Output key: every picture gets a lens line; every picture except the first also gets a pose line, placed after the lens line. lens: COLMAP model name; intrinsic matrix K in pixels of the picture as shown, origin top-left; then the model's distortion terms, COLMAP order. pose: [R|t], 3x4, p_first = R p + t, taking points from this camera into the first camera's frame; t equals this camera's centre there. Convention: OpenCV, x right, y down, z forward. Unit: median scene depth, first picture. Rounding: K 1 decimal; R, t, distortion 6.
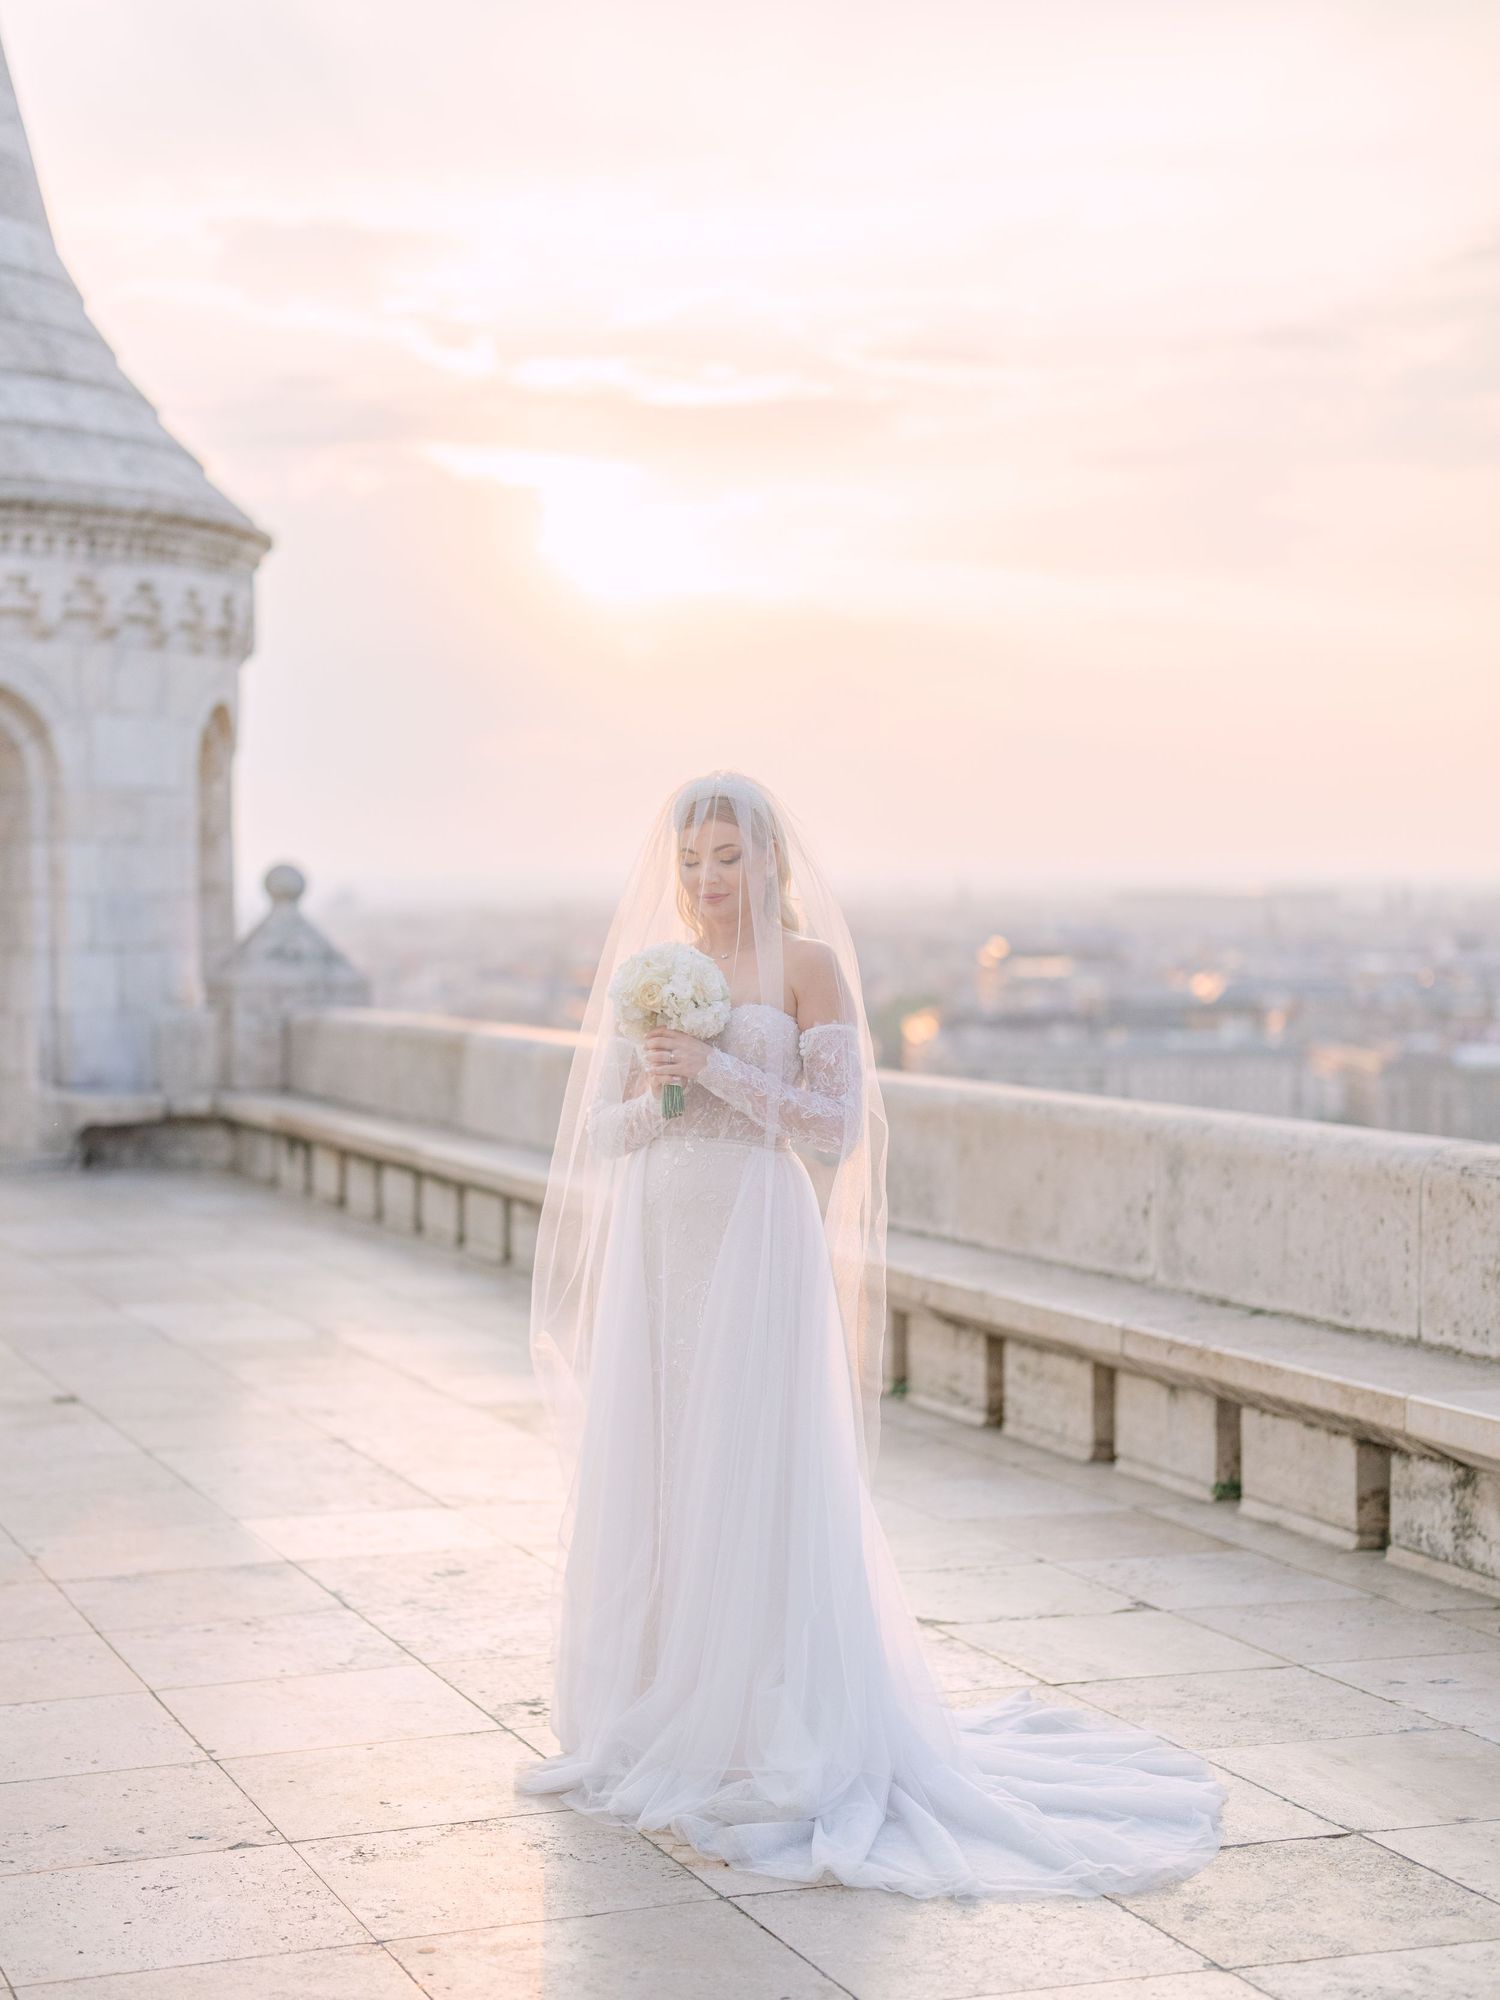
lens RADIAL K [[3326.2, 0, 513.5], [0, 3326.2, 996.5], [0, 0, 1]] dist [-0.022949, 0.073061]
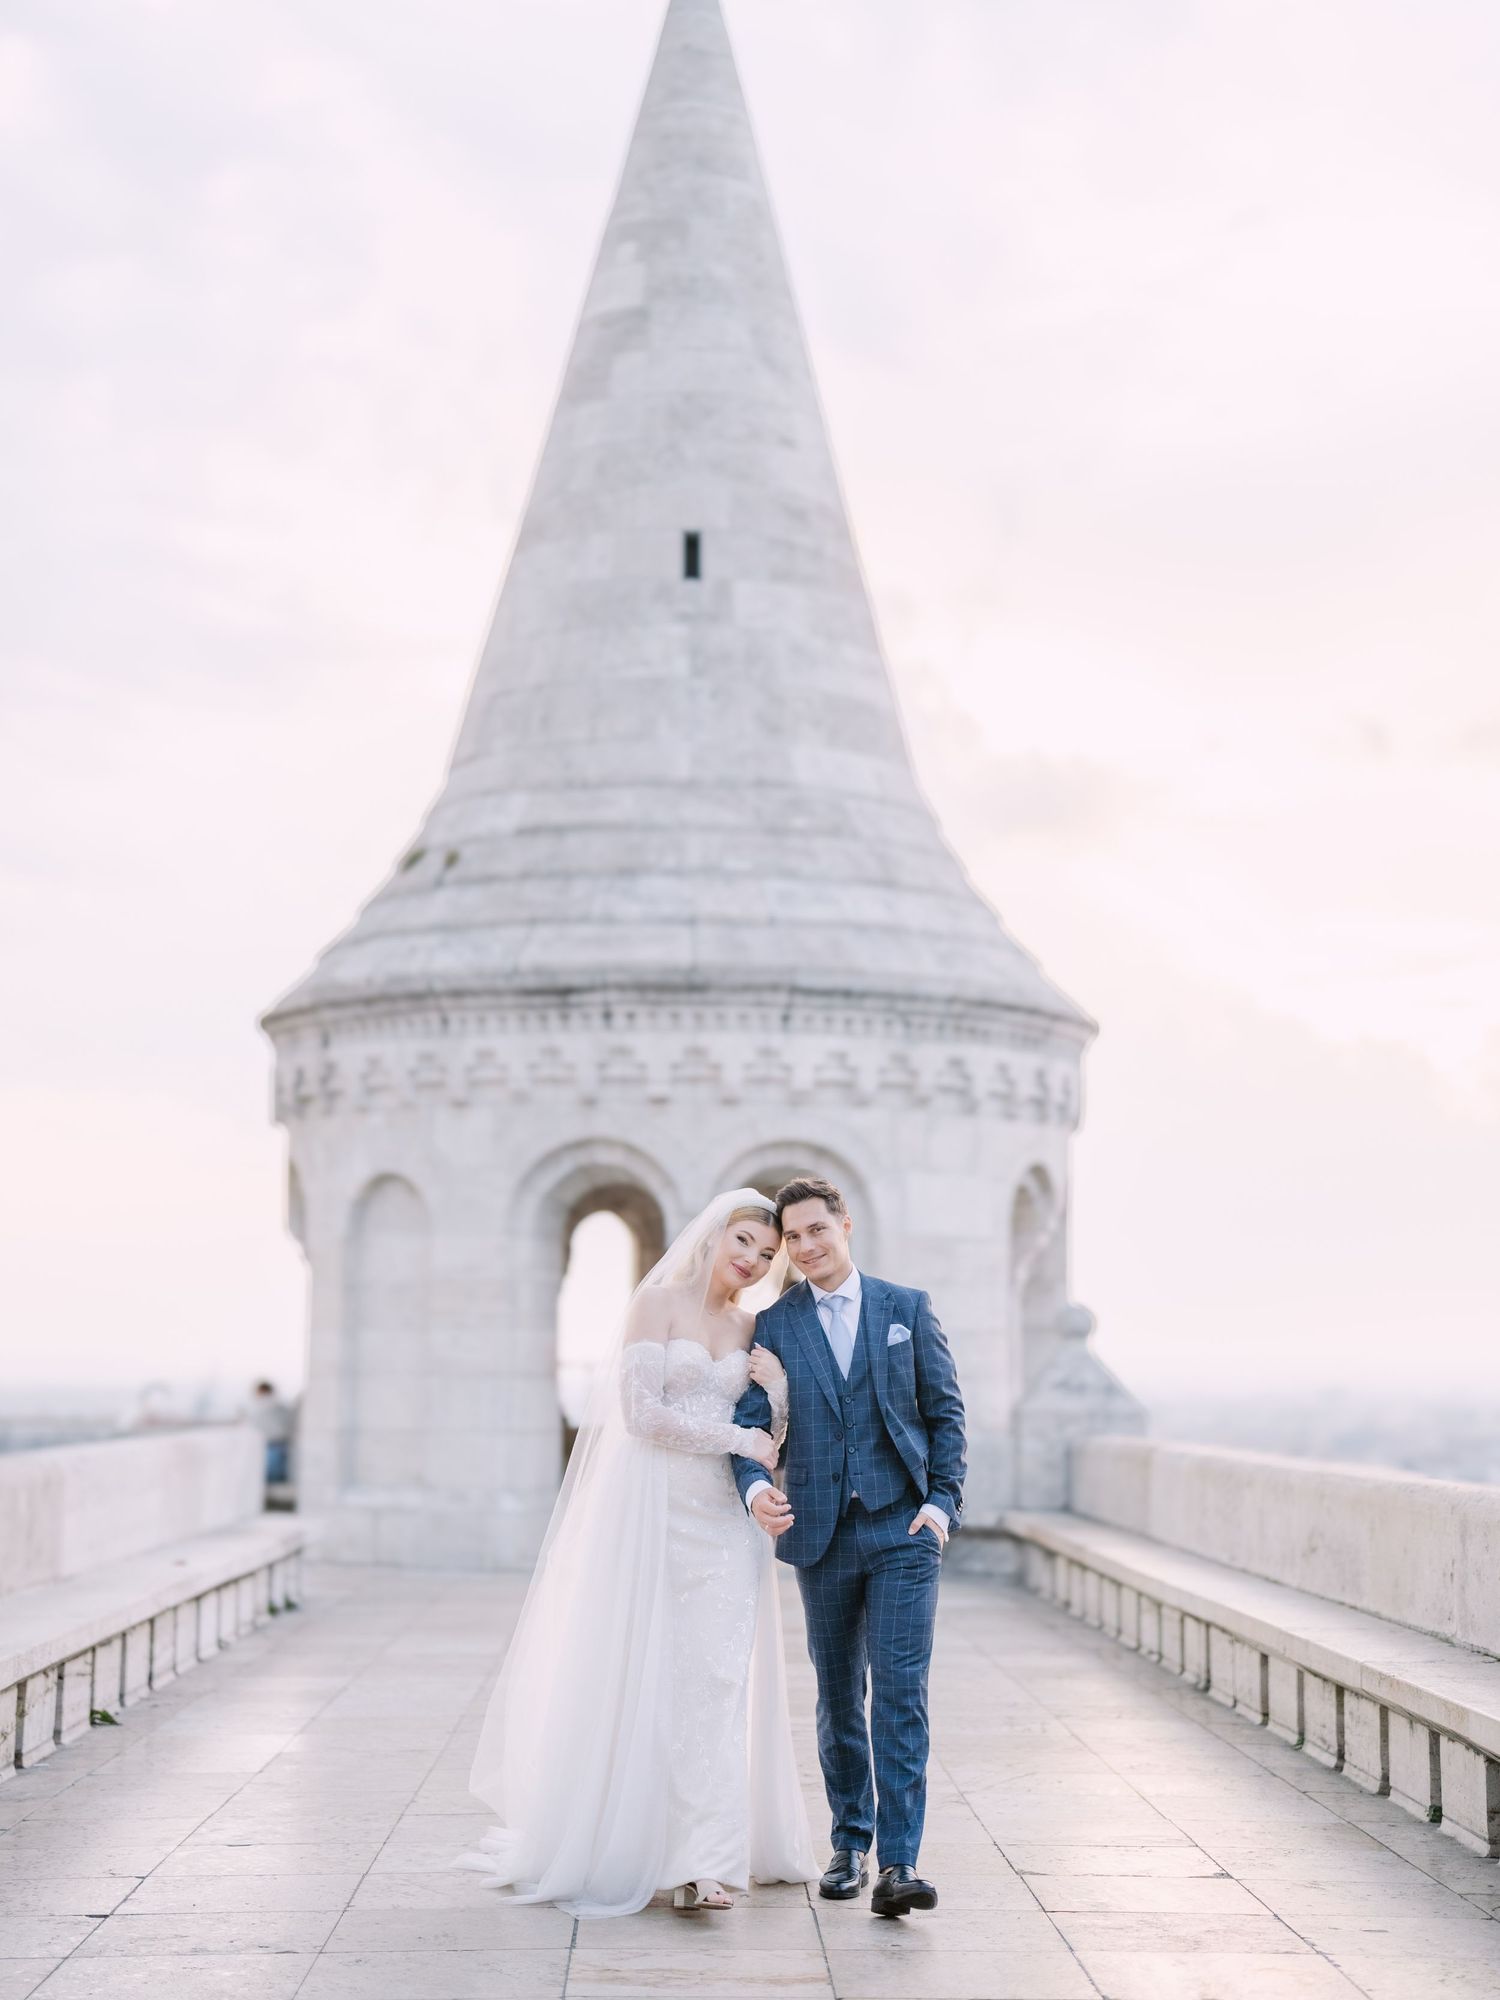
lens RADIAL K [[3151.4, 0, 791.7], [0, 3151.4, 814.8], [0, 0, 1]] dist [-0.012171, -0.001845]
pose [[0.962261, -0.031644, -0.270282, 0.278161], [-0.024754, 0.978920, -0.202738, 0.034287], [0.271000, 0.201777, 0.941193, -0.136172]]
